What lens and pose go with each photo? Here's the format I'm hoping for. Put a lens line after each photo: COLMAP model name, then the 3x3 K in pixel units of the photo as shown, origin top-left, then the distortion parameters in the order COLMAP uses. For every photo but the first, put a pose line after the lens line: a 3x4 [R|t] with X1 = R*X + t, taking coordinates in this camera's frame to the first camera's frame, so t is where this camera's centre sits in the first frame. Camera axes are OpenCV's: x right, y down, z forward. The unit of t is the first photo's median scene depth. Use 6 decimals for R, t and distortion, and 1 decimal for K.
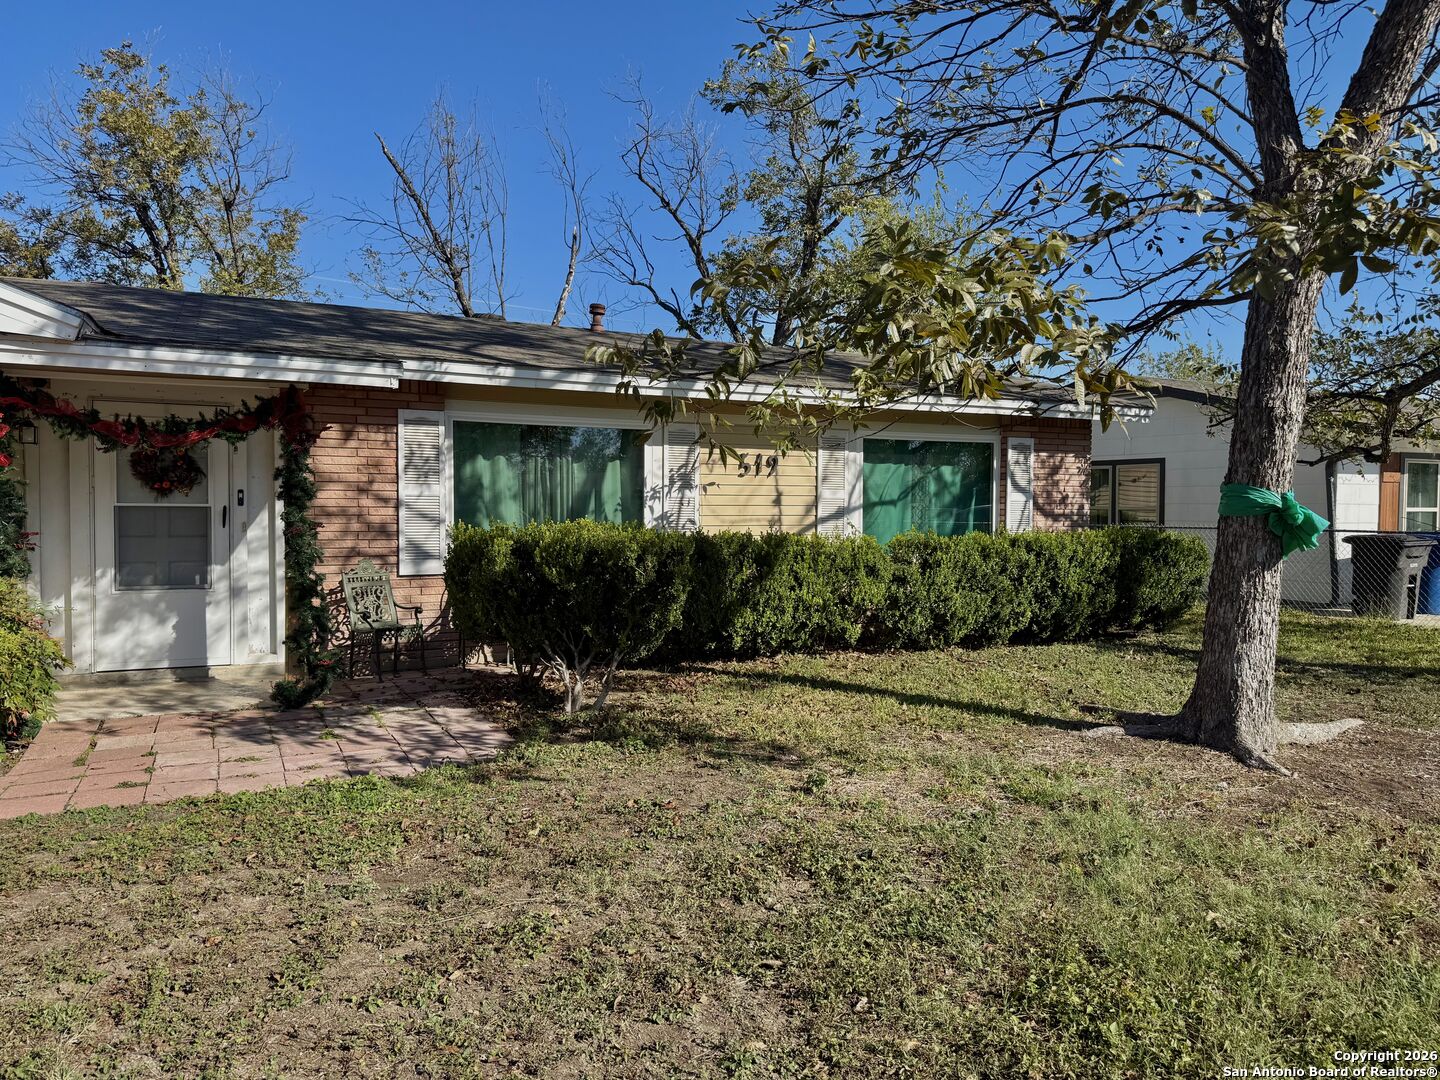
lens RADIAL K [[993.9, 0, 720.0], [0, 993.9, 540.0], [0, 0, 1]] dist [0.132284, -0.170645]
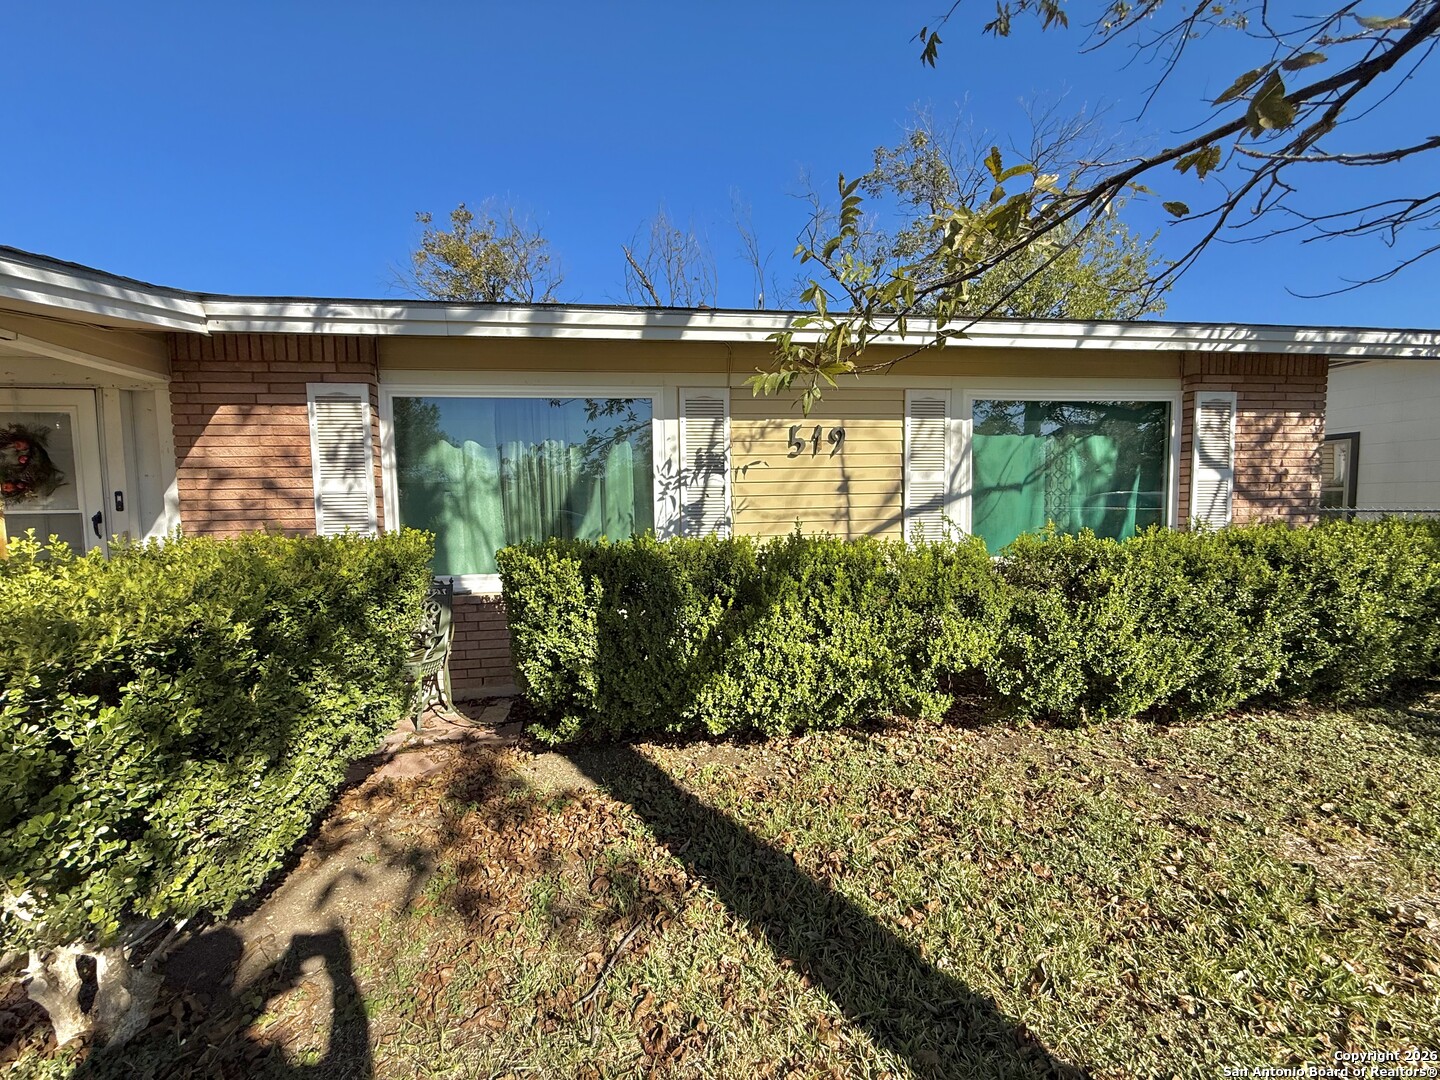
lens RADIAL K [[573.1, 0, 711.4], [0, 573.1, 542.1], [0, 0, 1]] dist [-0.001943, -0.000185]
pose [[0.946915, 0.001047, -0.321482, 0.105871], [0.011556, 0.999237, 0.037295, -0.016502], [0.321276, -0.039030, 0.946181, 0.581786]]
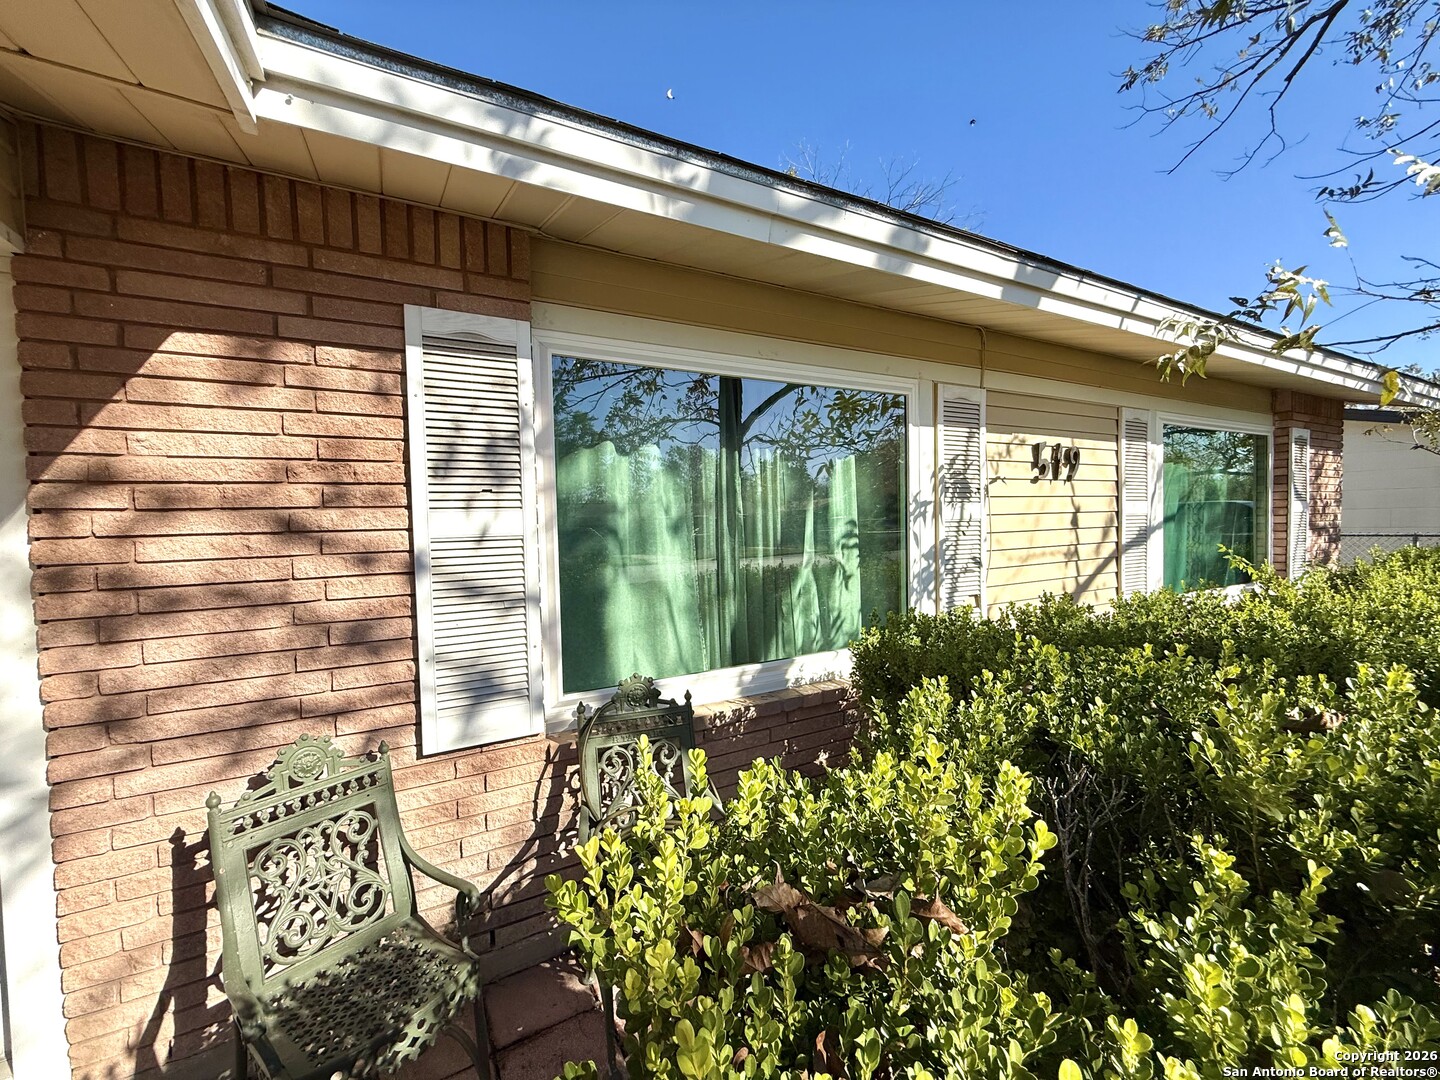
lens RADIAL K [[573.1, 0, 711.4], [0, 573.1, 542.1], [0, 0, 1]] dist [-0.001943, -0.000185]
pose [[0.999194, -0.029627, 0.027080, -0.186828], [0.029534, 0.999556, 0.003820, -0.036010], [-0.027181, -0.003017, 0.999626, 0.681510]]
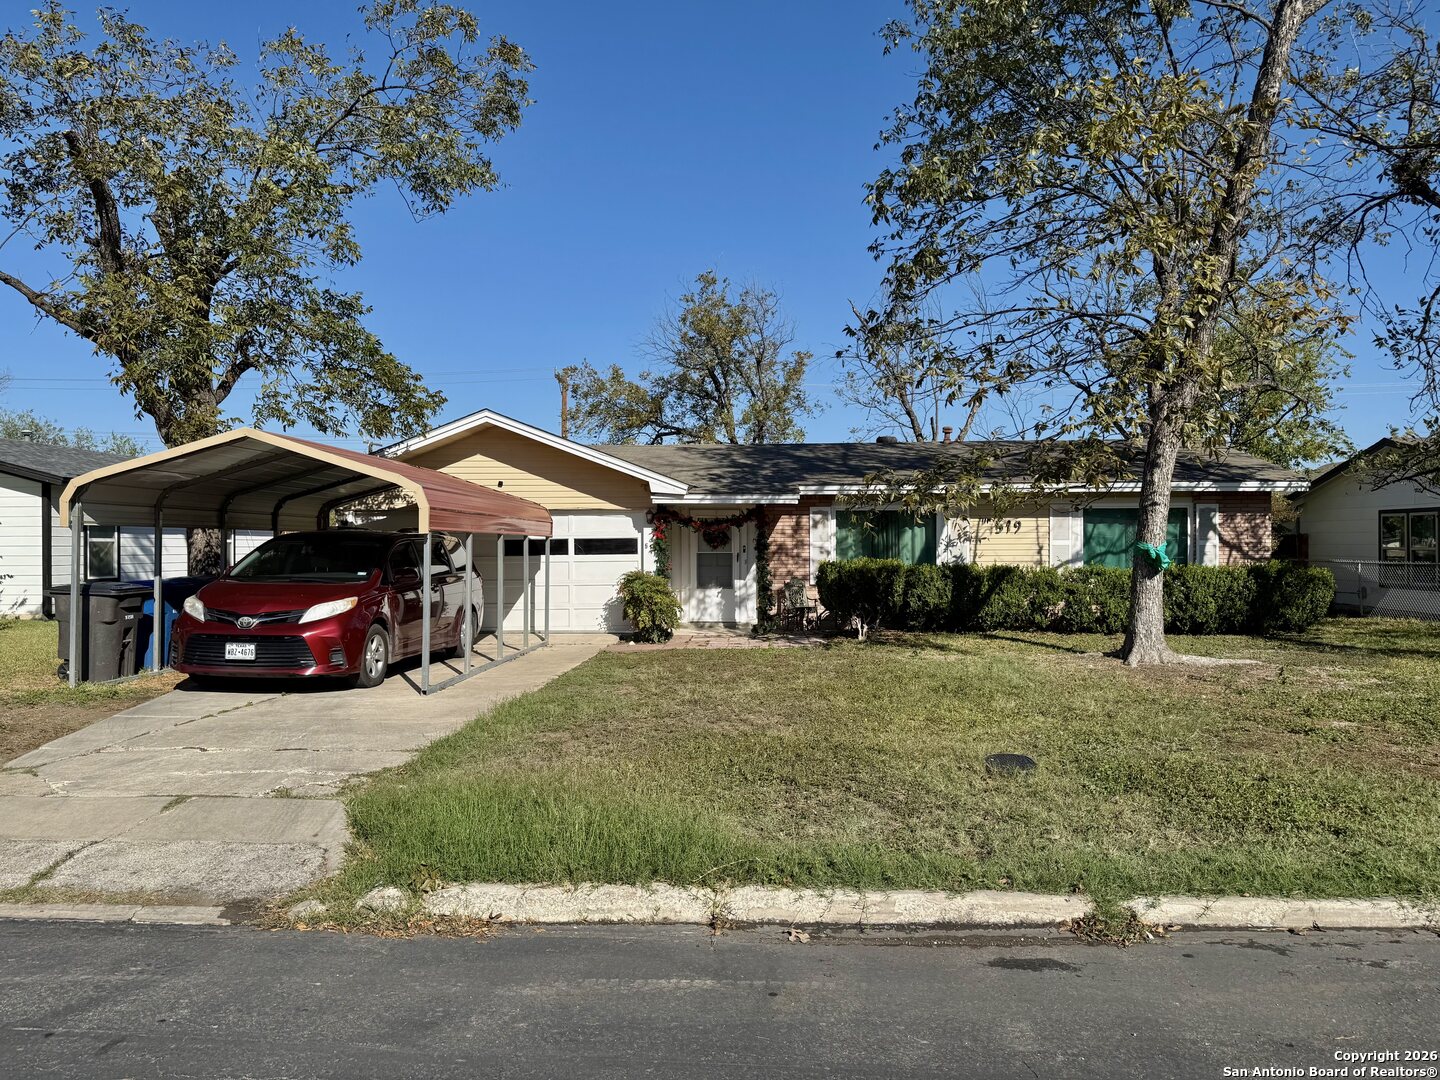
lens RADIAL K [[1008.8, 0, 709.8], [0, 1008.8, 549.8], [0, 0, 1]] dist [0.063681, -0.080227]
pose [[0.867796, -0.008629, -0.496845, 0.481652], [-0.008137, 0.999468, -0.031571, 0.026020], [0.496854, 0.031440, 0.867265, -0.822517]]
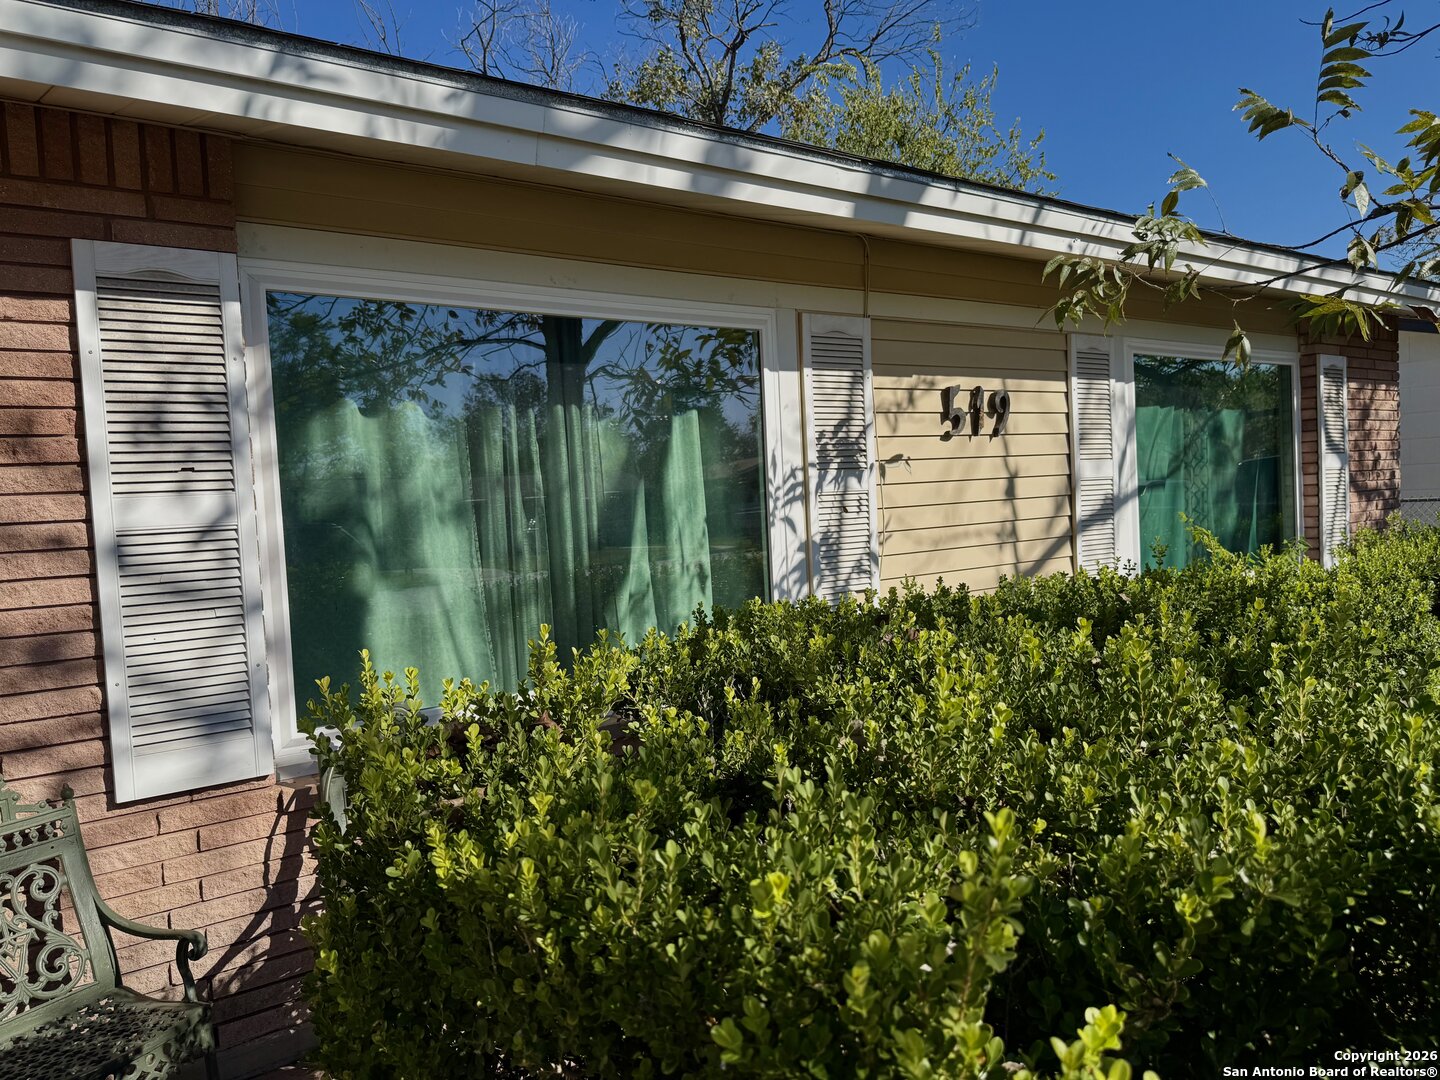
lens RADIAL K [[1008.8, 0, 709.8], [0, 1008.8, 549.8], [0, 0, 1]] dist [0.063681, -0.080227]
pose [[0.984062, -0.062546, 0.166465, -0.166313], [0.060084, 0.997997, 0.019786, -0.030512], [-0.167369, -0.009469, 0.985849, 0.585116]]
